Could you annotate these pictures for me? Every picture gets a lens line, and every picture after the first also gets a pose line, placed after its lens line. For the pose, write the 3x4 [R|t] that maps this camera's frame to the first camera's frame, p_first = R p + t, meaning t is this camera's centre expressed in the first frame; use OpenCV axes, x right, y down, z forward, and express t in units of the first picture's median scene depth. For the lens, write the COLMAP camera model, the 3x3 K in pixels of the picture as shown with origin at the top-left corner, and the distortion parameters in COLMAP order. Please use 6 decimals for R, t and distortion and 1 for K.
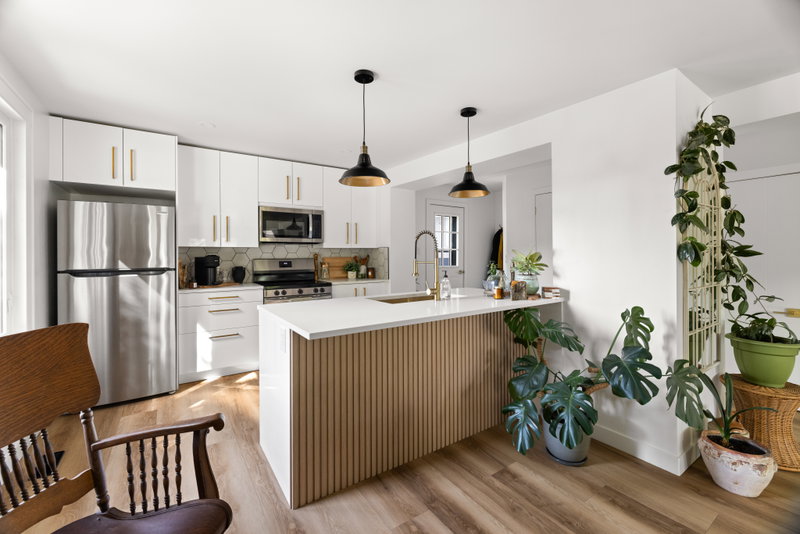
lens RADIAL K [[340.2, 0, 395.4], [0, 340.2, 256.6], [0, 0, 1]] dist [-0.001719, 0.001658]
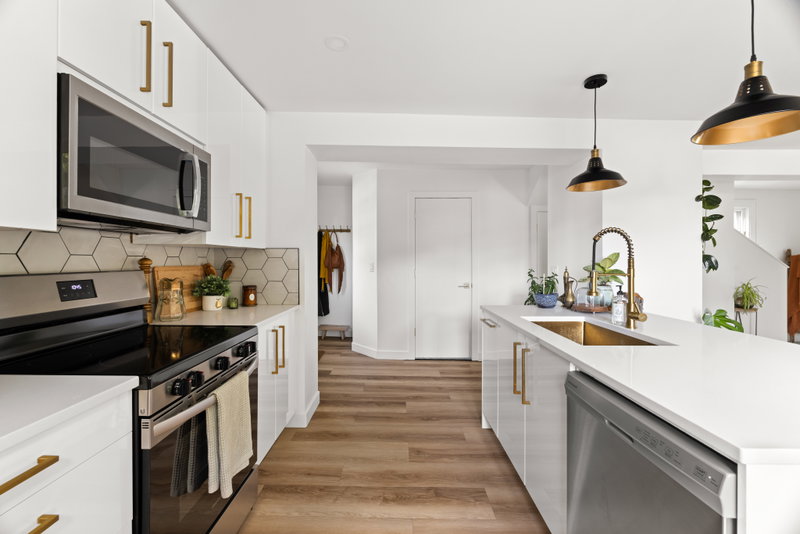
lens RADIAL K [[340.2, 0, 395.5], [0, 340.2, 261.5], [0, 0, 1]] dist [-0.001719, 0.001658]
pose [[0.566294, 0.006869, 0.824174, -0.517317], [-0.002335, 0.999975, -0.006730, -0.002909], [-0.824200, 0.001886, 0.566296, 0.702345]]
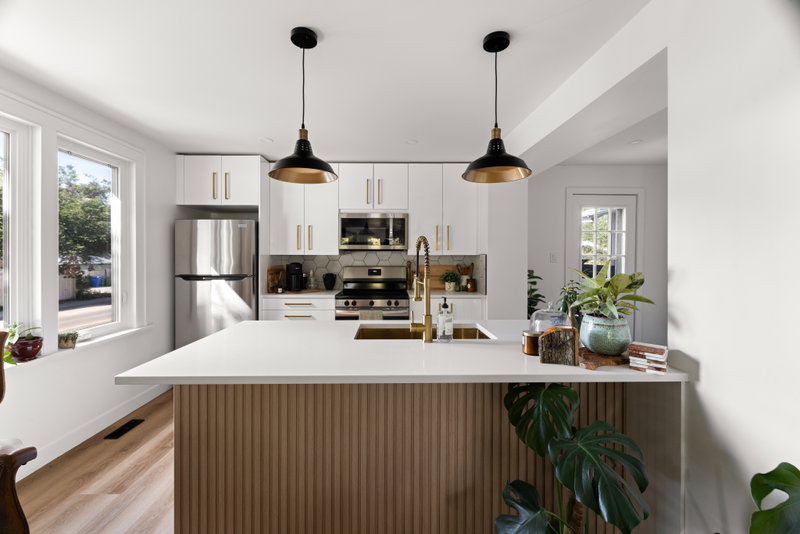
lens RADIAL K [[340.2, 0, 392.7], [0, 340.2, 262.4], [0, 0, 1]] dist [-0.001719, 0.001658]
pose [[0.833519, 0.015383, -0.552276, 0.303511], [-0.008453, 0.999850, 0.015091, -0.024848], [0.552426, -0.007910, 0.833525, 0.288666]]
